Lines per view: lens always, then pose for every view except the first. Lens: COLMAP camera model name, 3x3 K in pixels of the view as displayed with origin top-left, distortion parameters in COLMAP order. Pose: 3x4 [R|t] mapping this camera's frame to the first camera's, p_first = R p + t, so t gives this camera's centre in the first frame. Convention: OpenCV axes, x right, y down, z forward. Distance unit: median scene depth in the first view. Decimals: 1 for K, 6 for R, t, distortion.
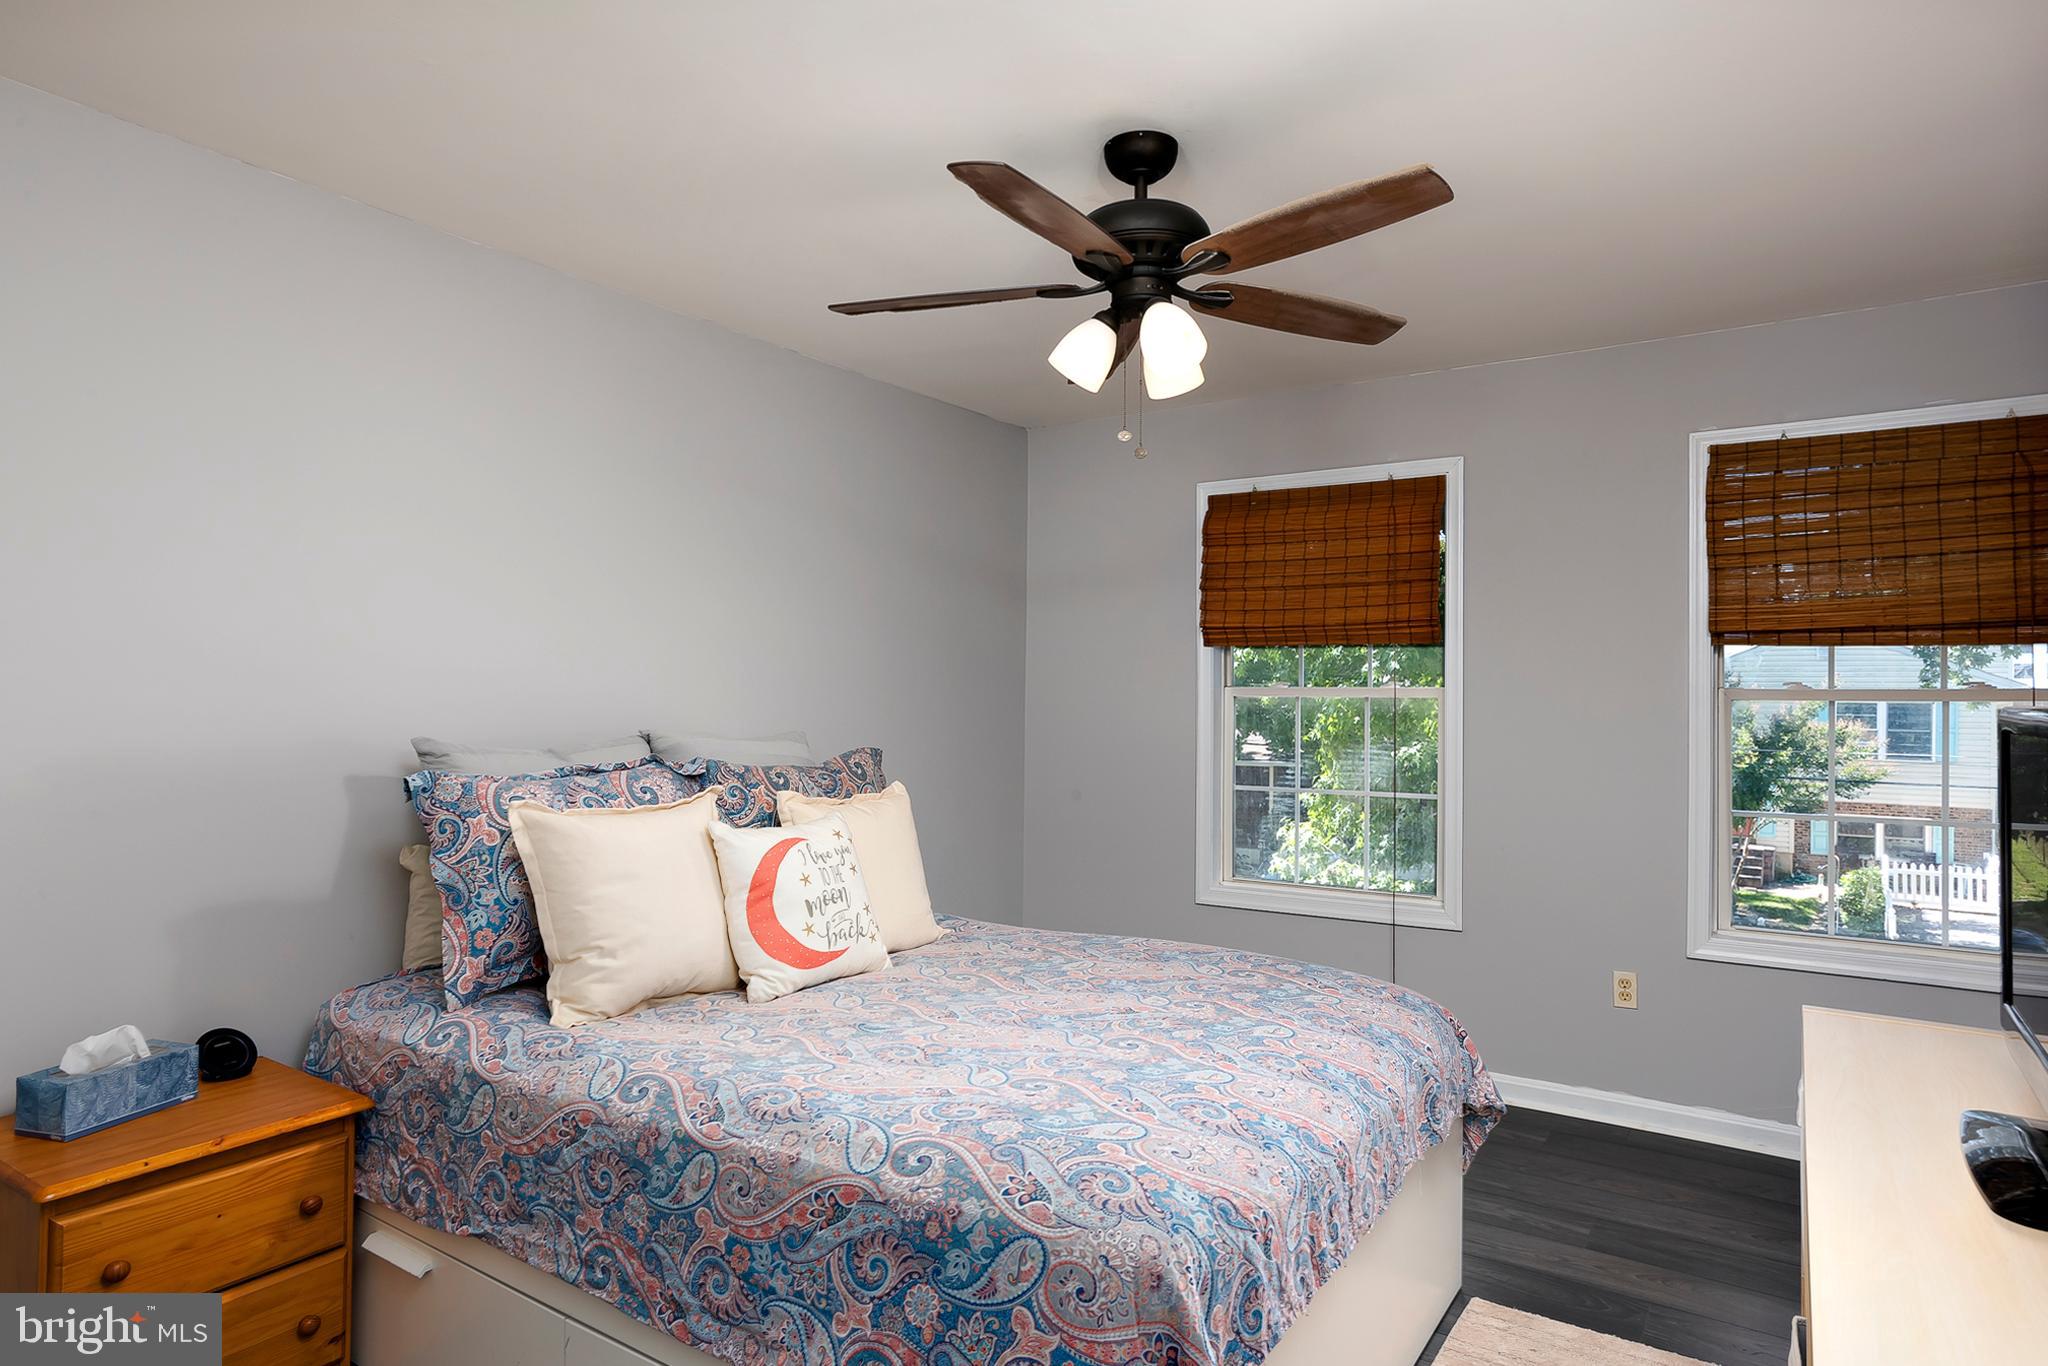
lens RADIAL K [[1177.4, 0, 1027.9], [0, 1177.4, 697.3], [0, 0, 1]] dist [-0.033437, 0.036706]
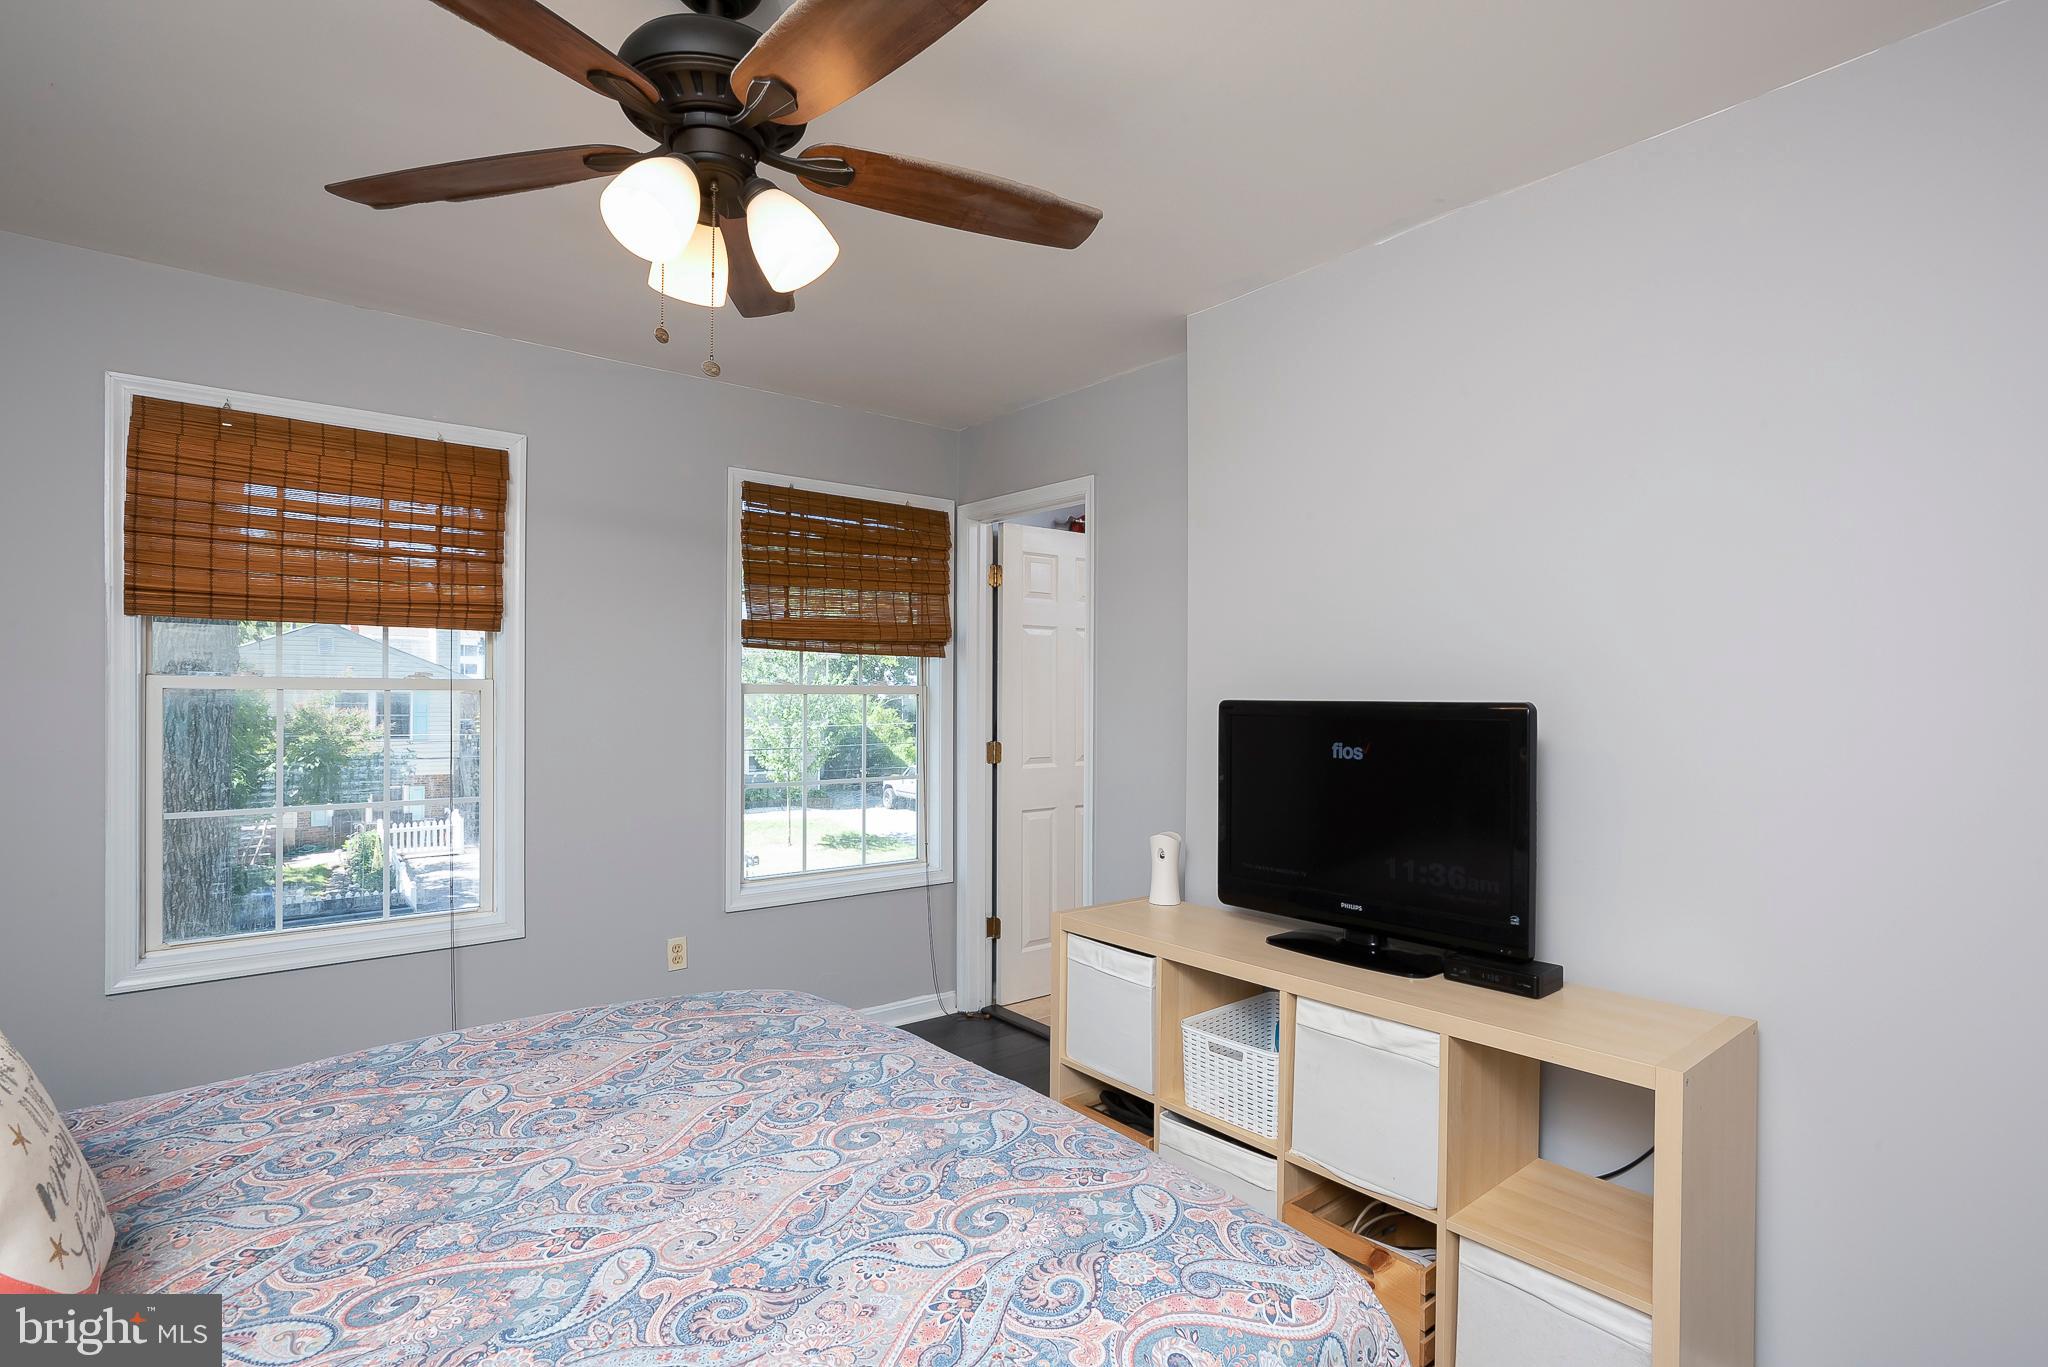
lens RADIAL K [[1004.0, 0, 1034.5], [0, 1004.0, 692.9], [0, 0, 1]] dist [-0.043303, 0.024193]
pose [[0.290905, -0.001578, 0.956751, -0.297160], [-0.003456, 0.999990, 0.002700, -0.001709], [-0.956746, -0.004092, 0.290897, 0.401919]]
